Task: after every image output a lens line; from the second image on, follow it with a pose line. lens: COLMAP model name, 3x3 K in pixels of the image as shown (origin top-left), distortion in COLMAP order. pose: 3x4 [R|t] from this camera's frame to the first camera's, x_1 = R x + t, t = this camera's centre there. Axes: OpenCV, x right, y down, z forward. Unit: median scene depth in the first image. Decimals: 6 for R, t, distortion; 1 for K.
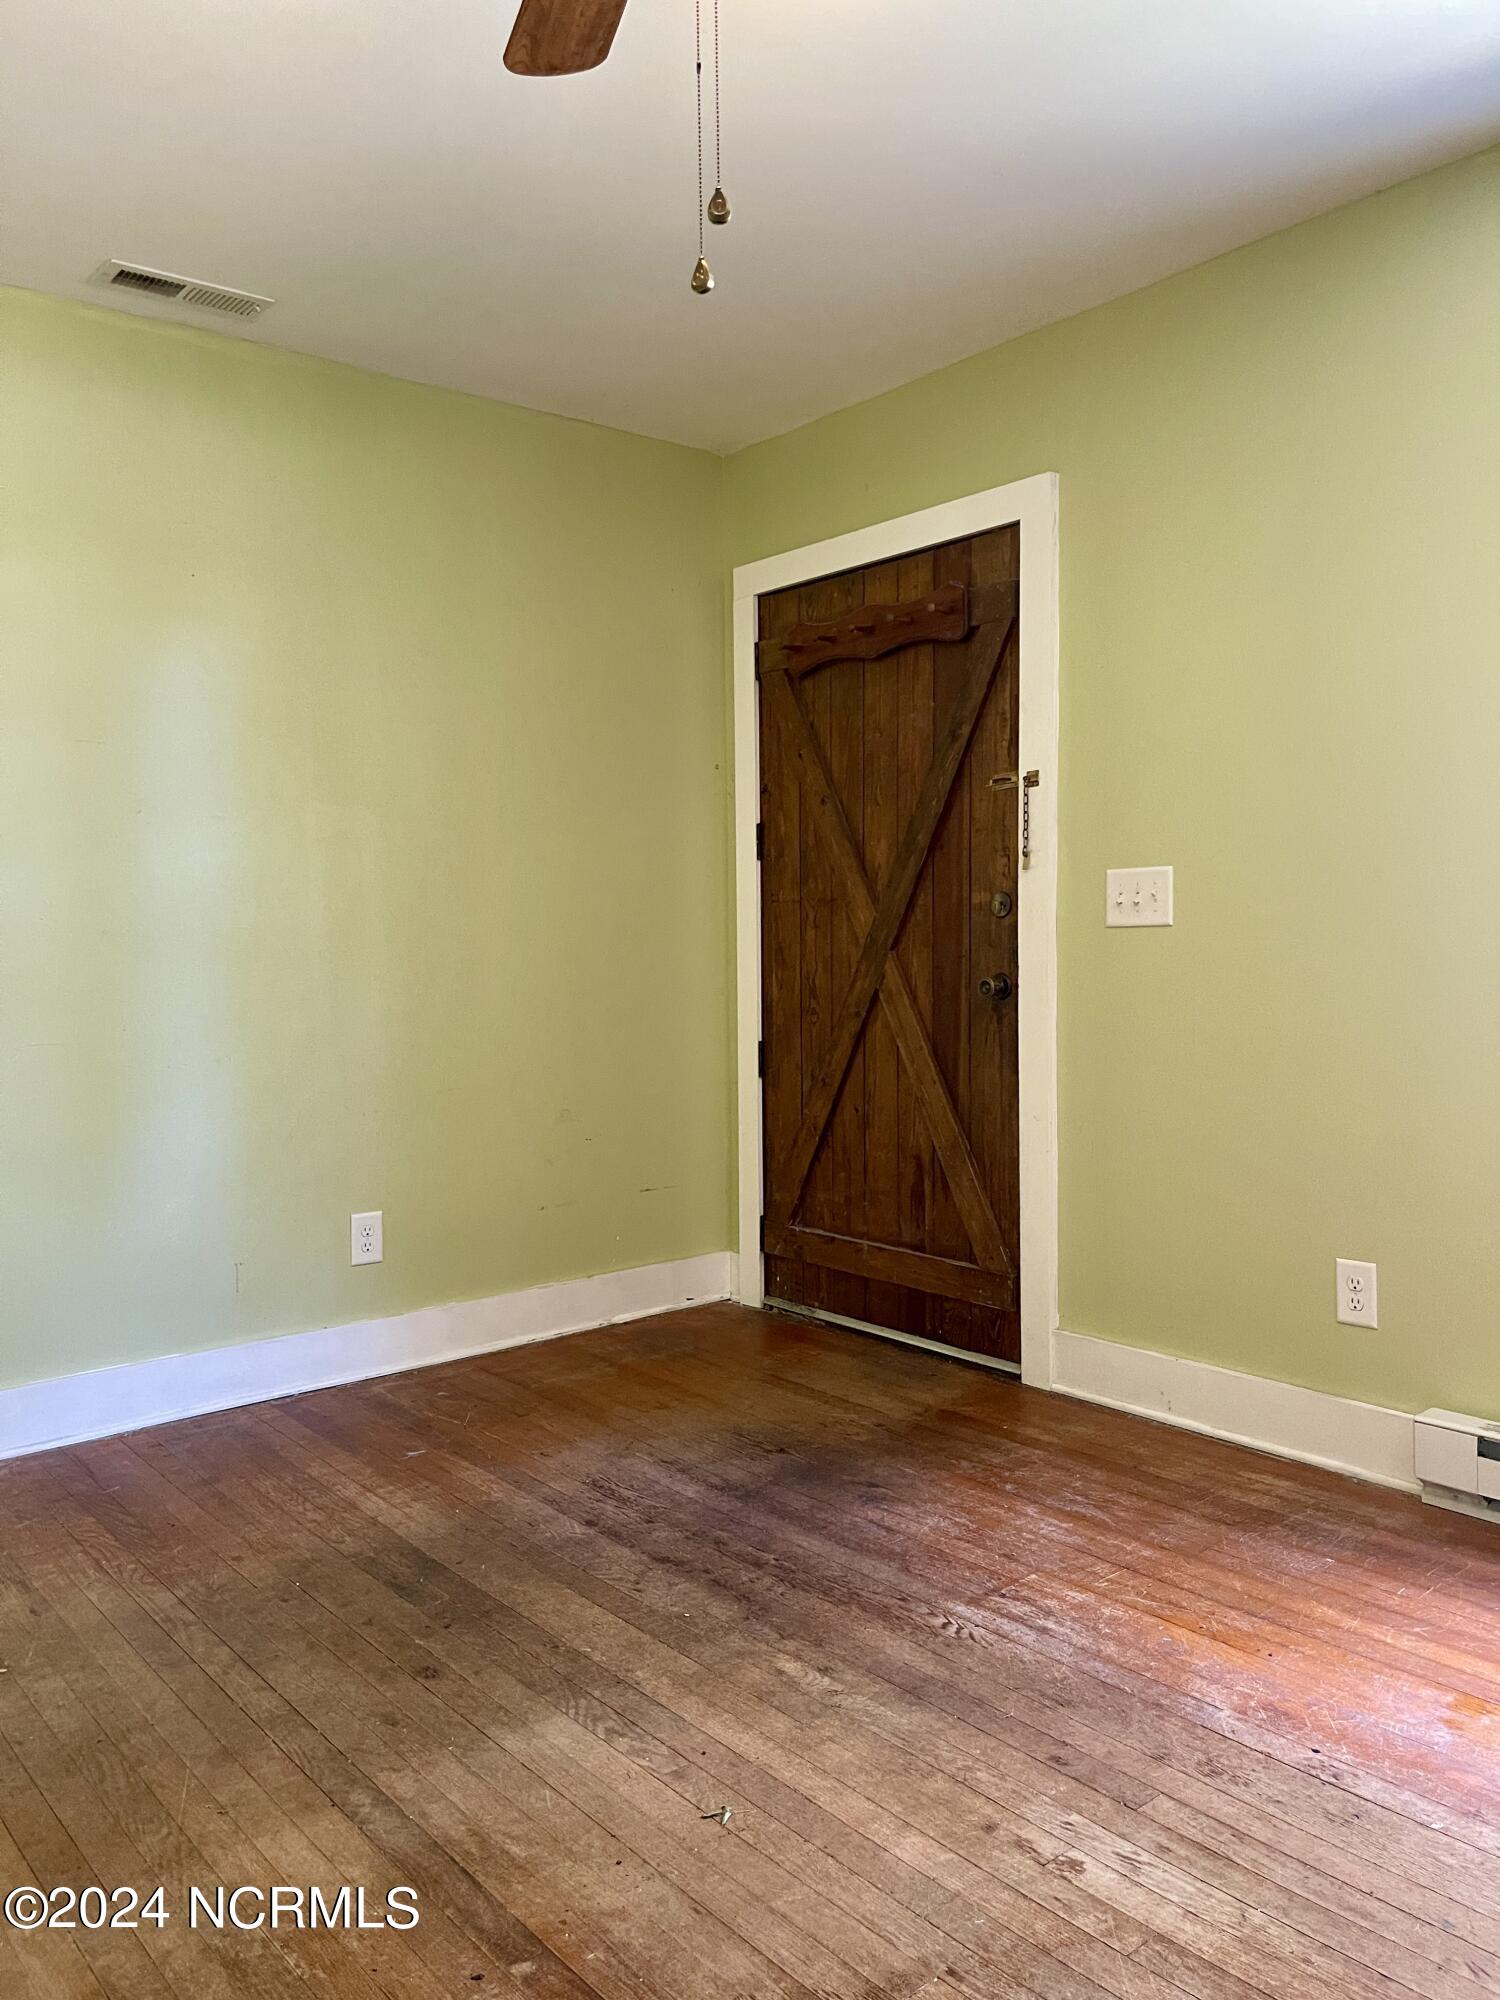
lens RADIAL K [[1528.6, 0, 750.6], [0, 1528.6, 1000.8], [0, 0, 1]] dist [0.033799, 0.003150]
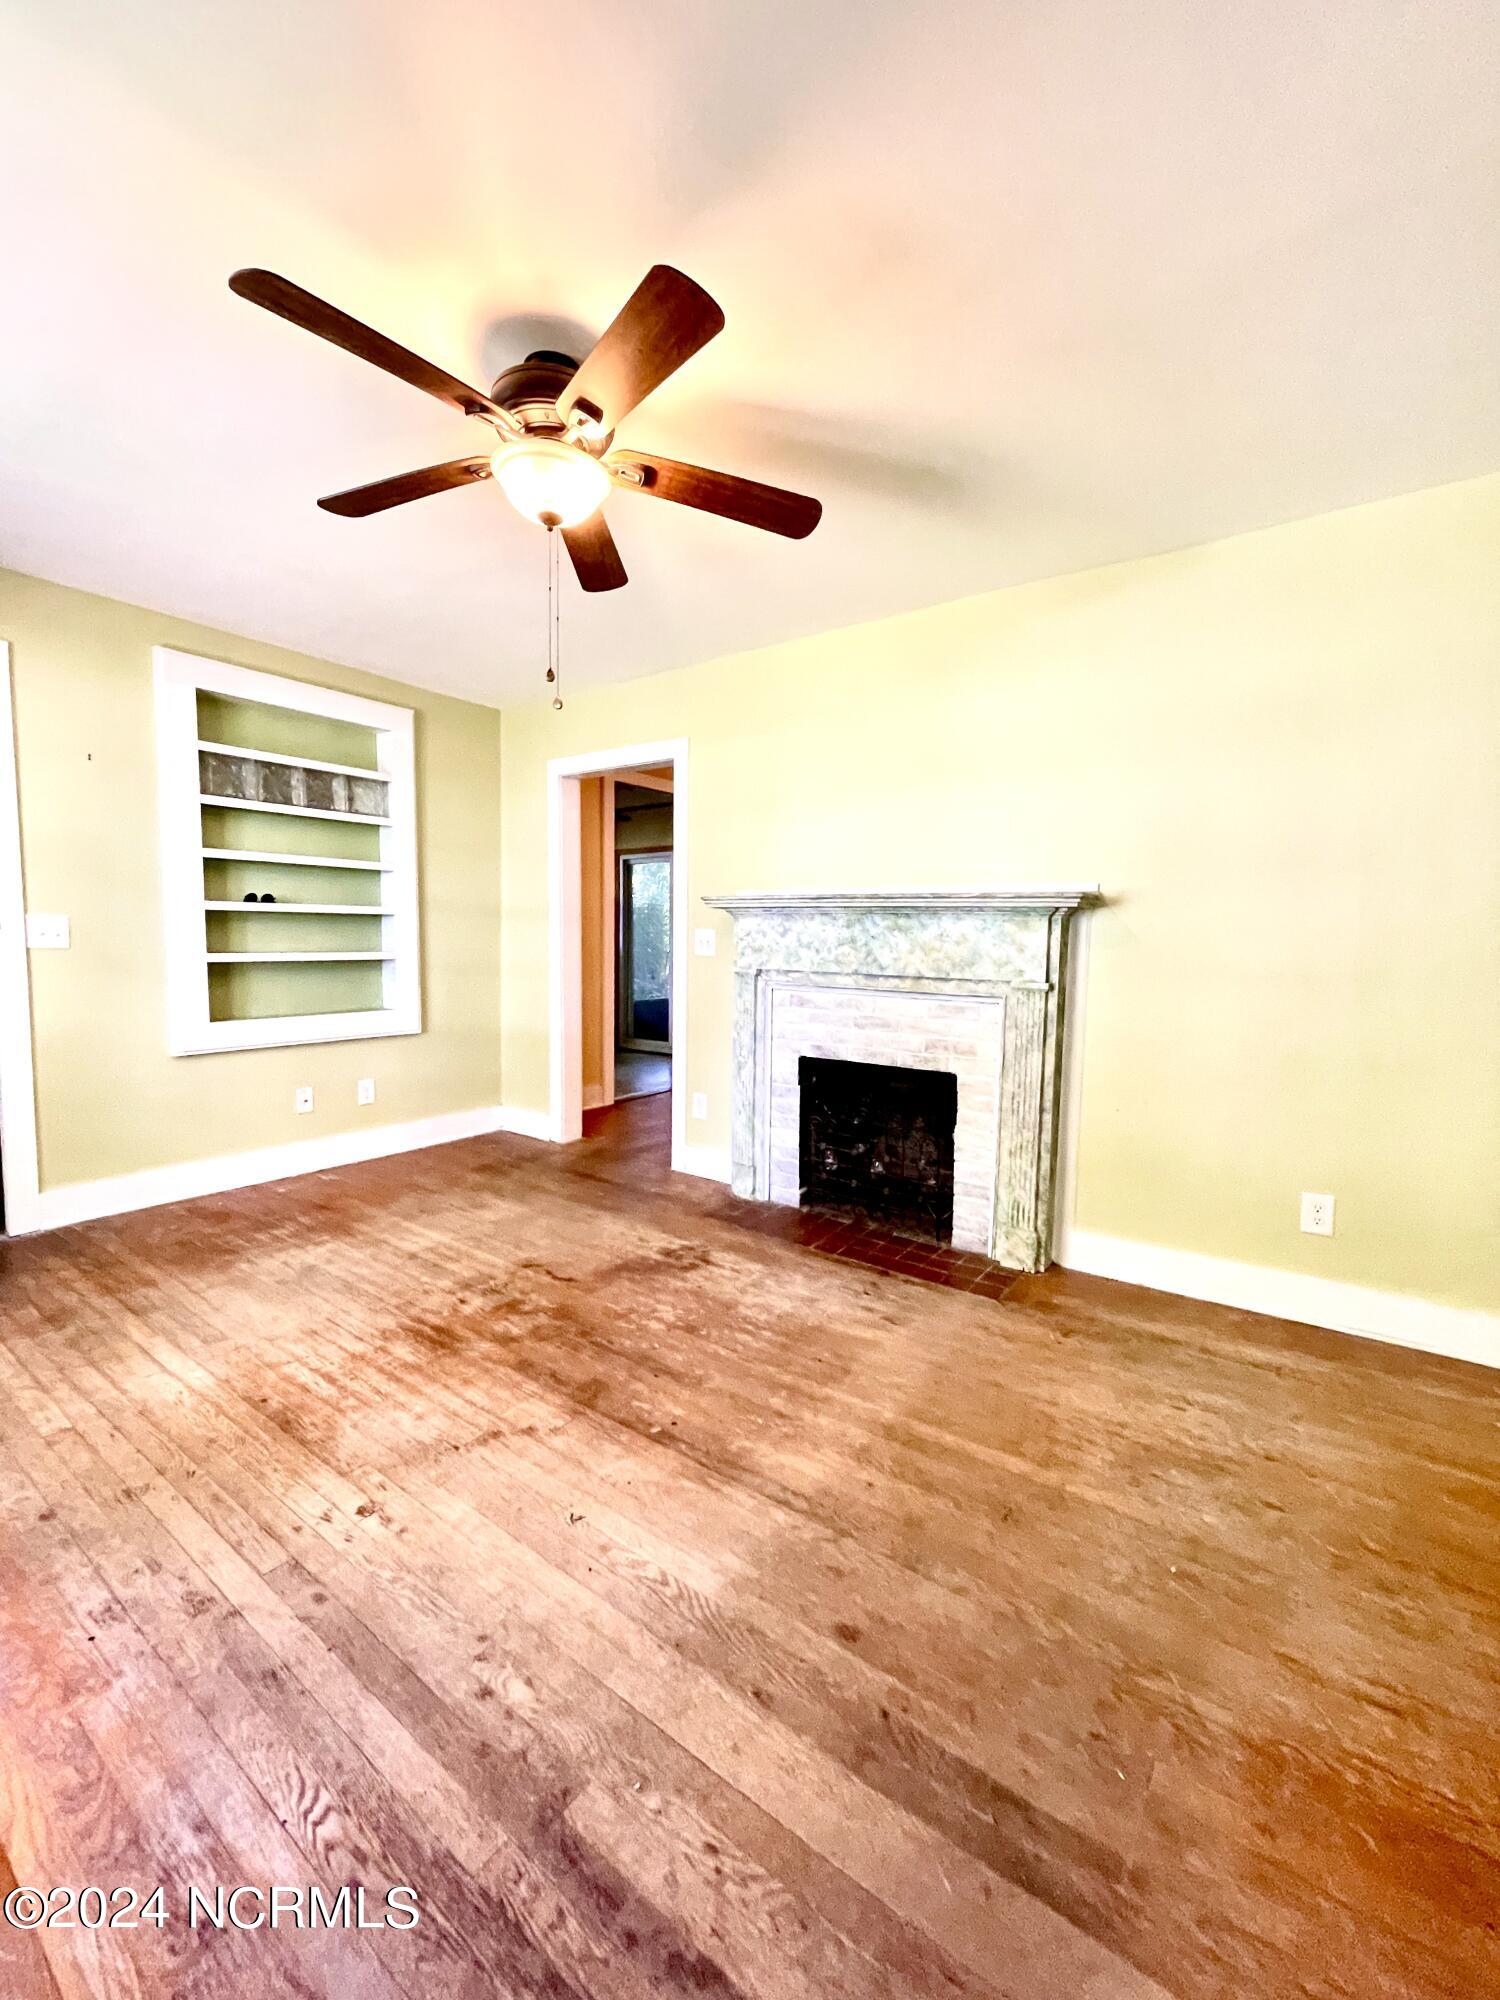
lens RADIAL K [[806.0, 0, 749.8], [0, 806.0, 999.0], [0, 0, 1]] dist [-0.000843, -0.000096]
pose [[-0.967804, 0.023050, -0.250647, 0.000202], [-0.008035, 0.992461, 0.122295, -0.109068], [0.251576, 0.120372, -0.960323, 1.602899]]
